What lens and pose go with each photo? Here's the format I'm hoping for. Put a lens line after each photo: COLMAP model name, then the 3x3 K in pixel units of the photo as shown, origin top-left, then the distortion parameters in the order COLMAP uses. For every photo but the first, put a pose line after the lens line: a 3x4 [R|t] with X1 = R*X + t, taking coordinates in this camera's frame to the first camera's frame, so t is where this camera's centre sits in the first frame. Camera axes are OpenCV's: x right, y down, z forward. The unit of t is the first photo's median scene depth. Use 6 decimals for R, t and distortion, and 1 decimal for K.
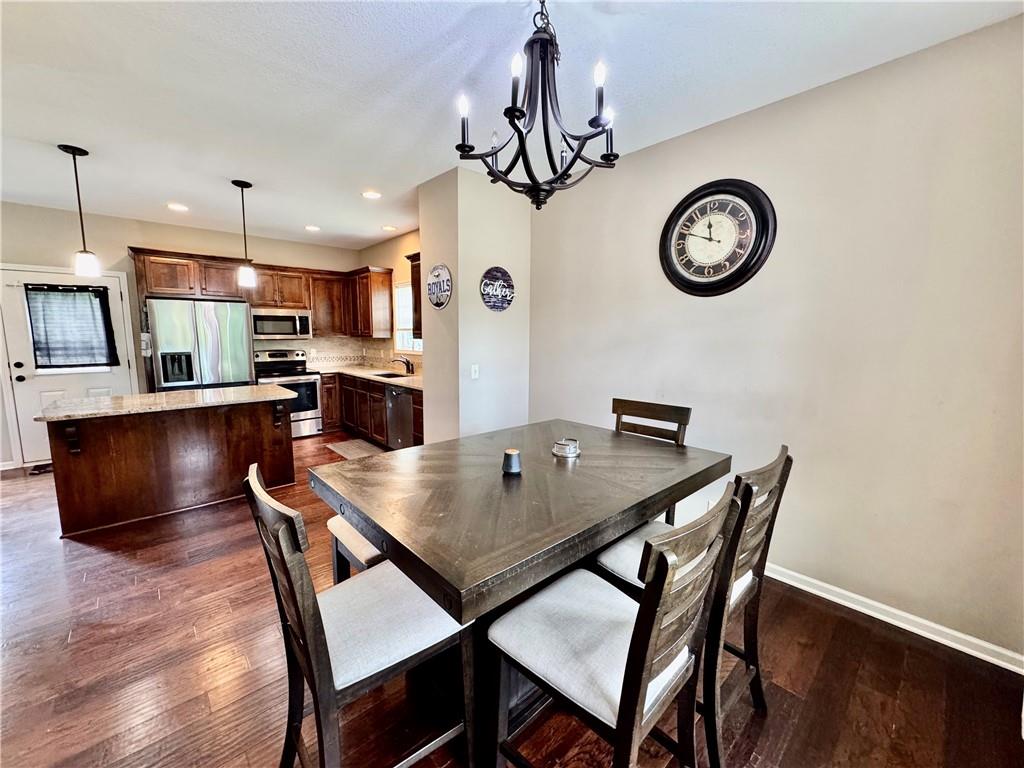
lens RADIAL K [[409.2, 0, 510.8], [0, 409.2, 384.2], [0, 0, 1]] dist [-0.003446, 0.000845]
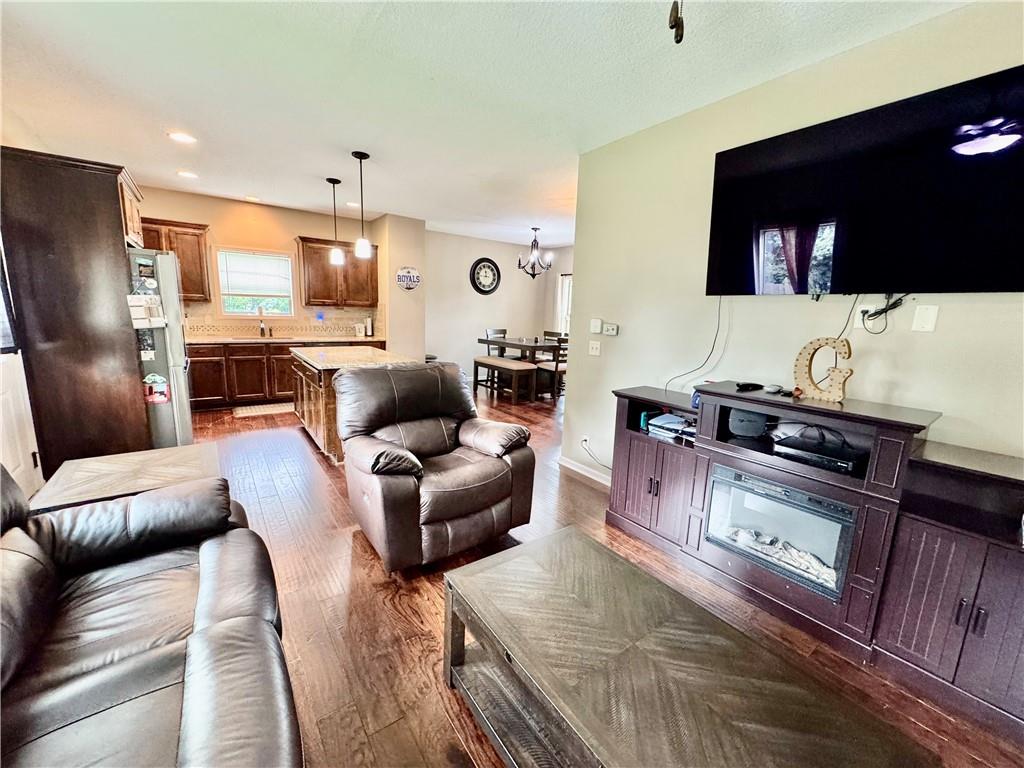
lens RADIAL K [[409.2, 0, 512.0], [0, 409.2, 383.9], [0, 0, 1]] dist [-0.003446, 0.000845]
pose [[0.105584, -0.177313, 0.978474, -1.490079], [0.090307, 0.981618, 0.168138, -0.031736], [-0.990301, 0.070610, 0.119656, 0.271968]]
